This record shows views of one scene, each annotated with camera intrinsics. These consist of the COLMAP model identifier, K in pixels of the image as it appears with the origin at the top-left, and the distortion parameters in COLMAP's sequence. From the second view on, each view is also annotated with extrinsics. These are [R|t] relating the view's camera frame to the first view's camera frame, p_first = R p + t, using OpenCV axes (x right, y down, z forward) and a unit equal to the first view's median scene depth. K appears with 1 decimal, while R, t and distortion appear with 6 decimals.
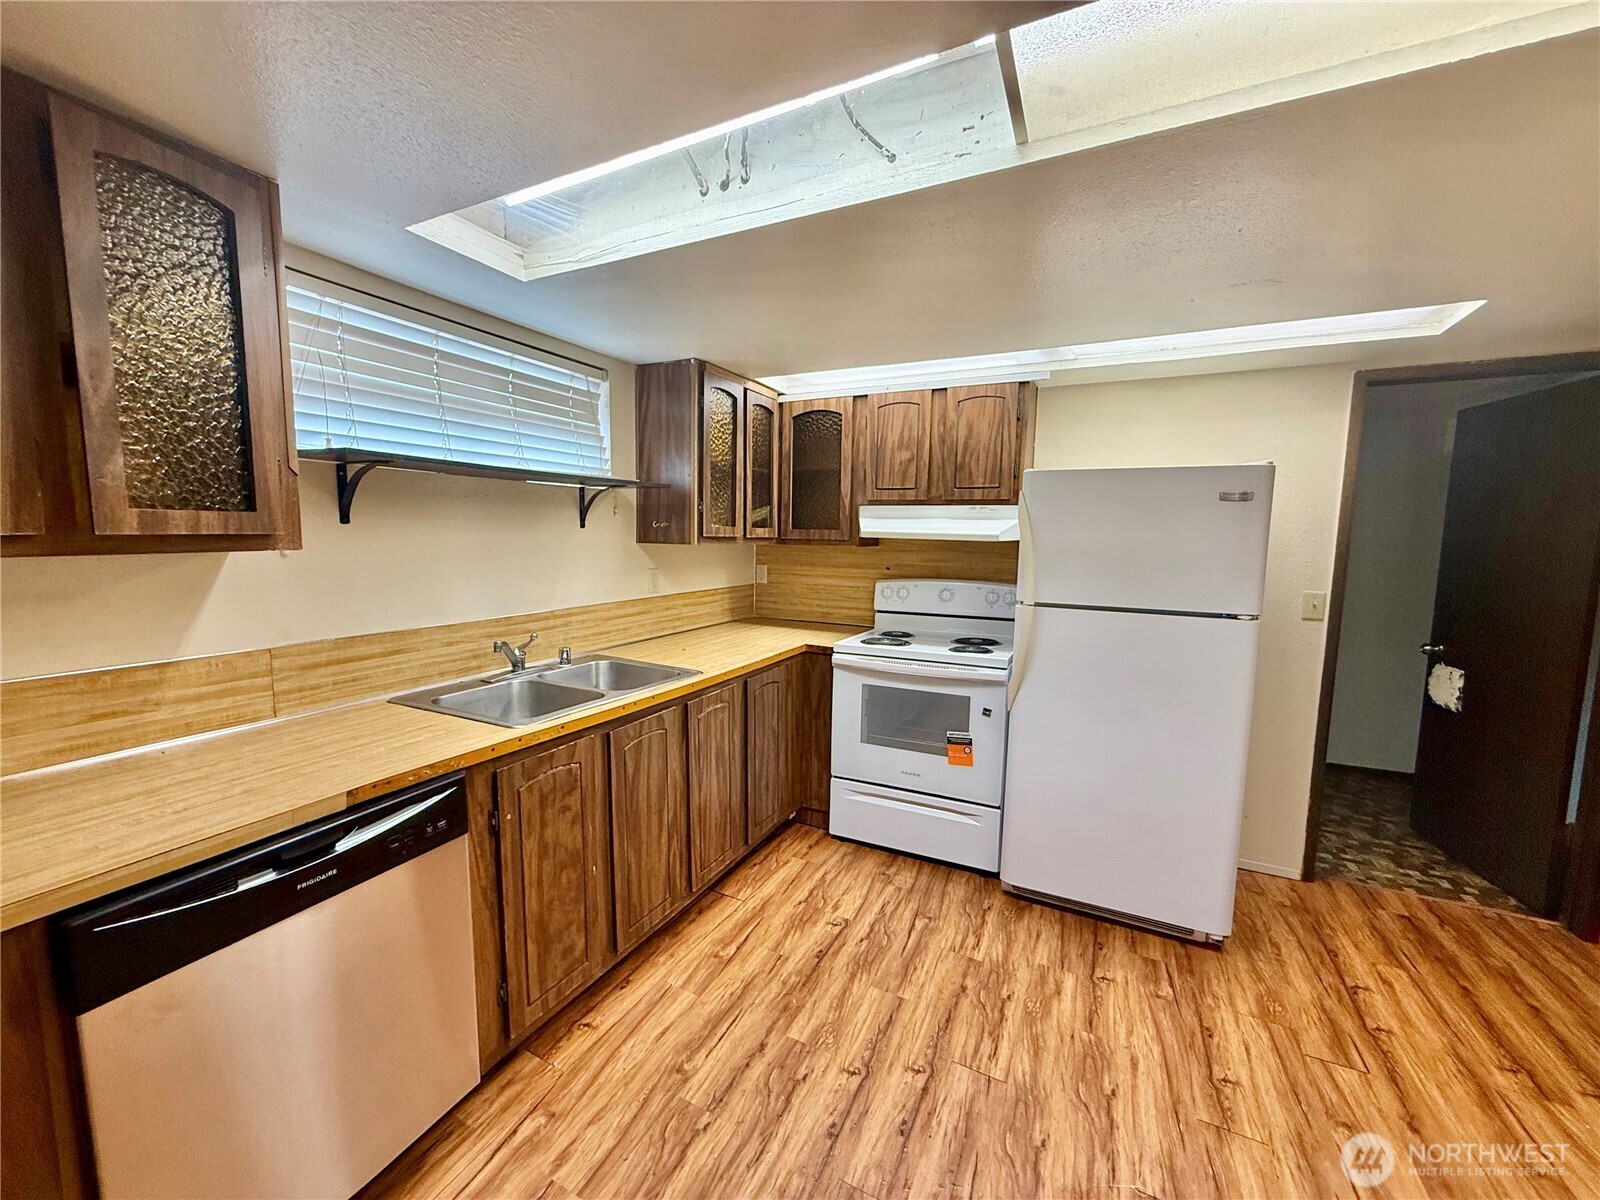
lens RADIAL K [[639.1, 0, 795.8], [0, 639.1, 601.2], [0, 0, 1]] dist [0.000574, 0.000229]
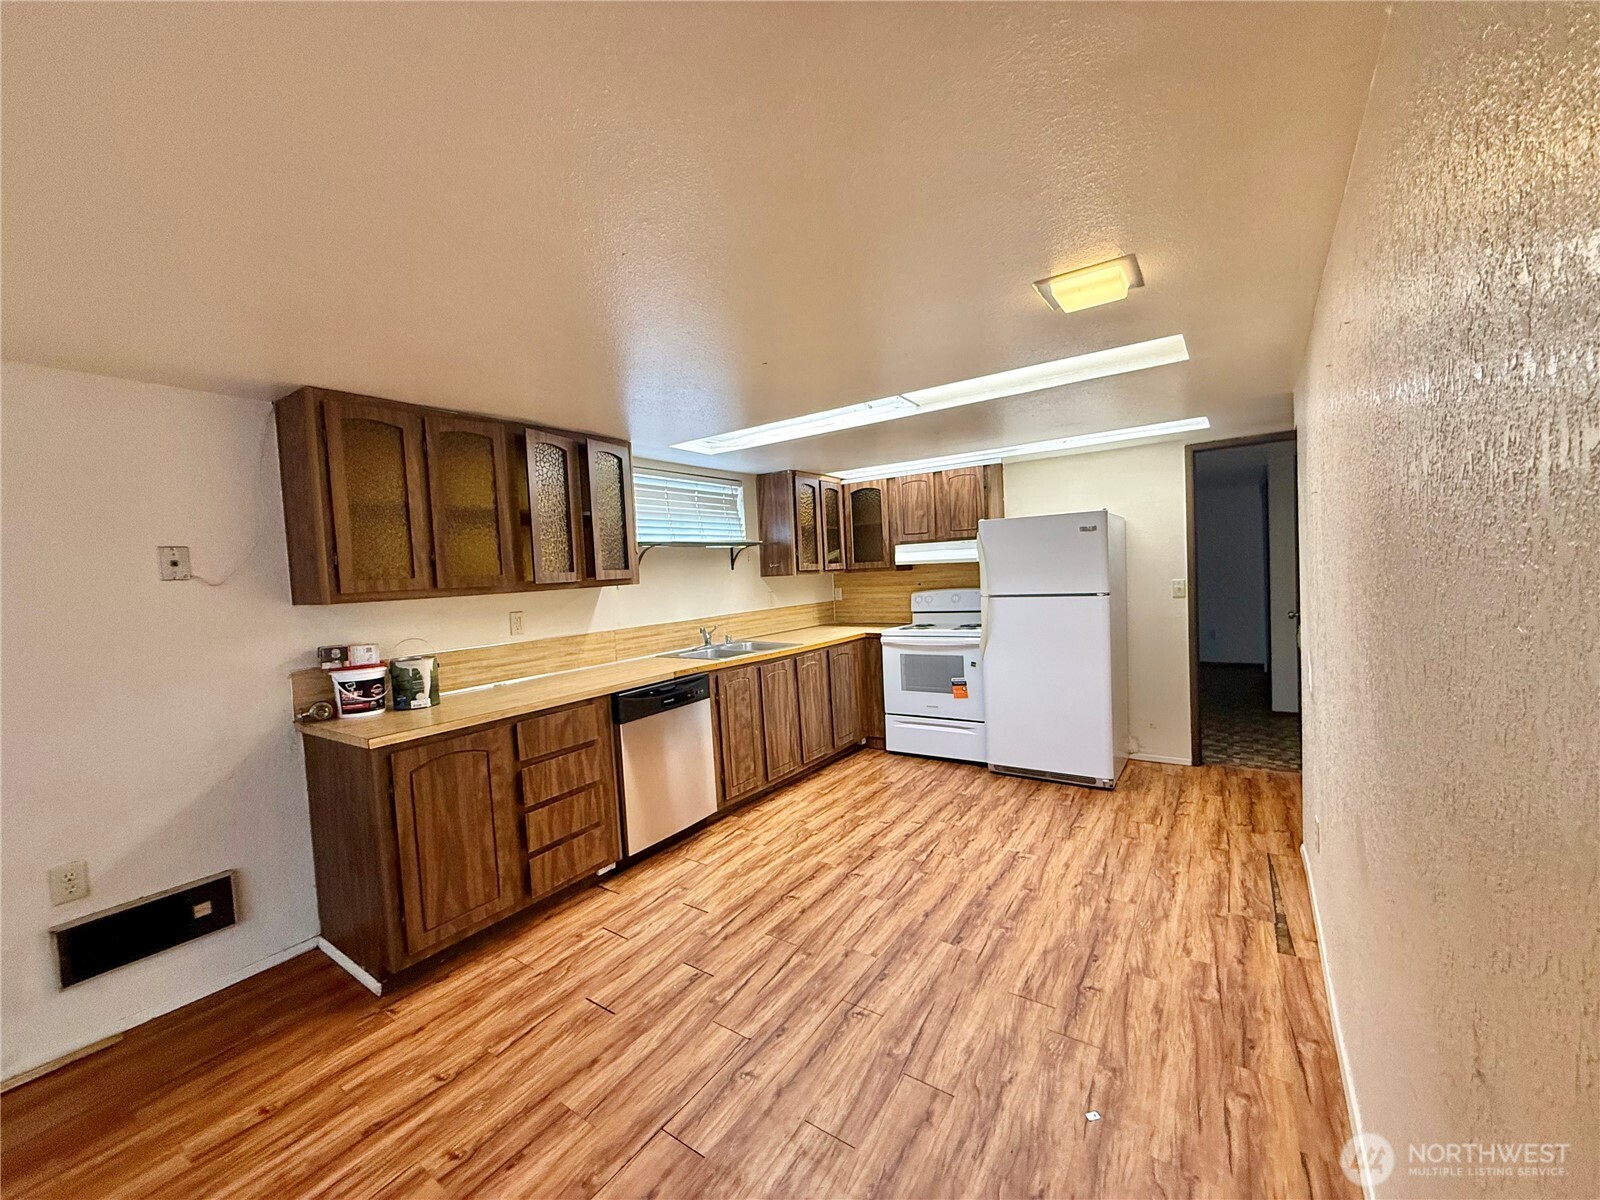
lens RADIAL K [[639.1, 0, 795.6], [0, 639.1, 599.1], [0, 0, 1]] dist [0.000574, 0.000229]
pose [[0.988074, -0.058933, -0.142254, 0.093370], [0.050056, 0.996616, -0.065201, 0.095546], [0.145615, 0.057303, 0.987680, -0.763225]]
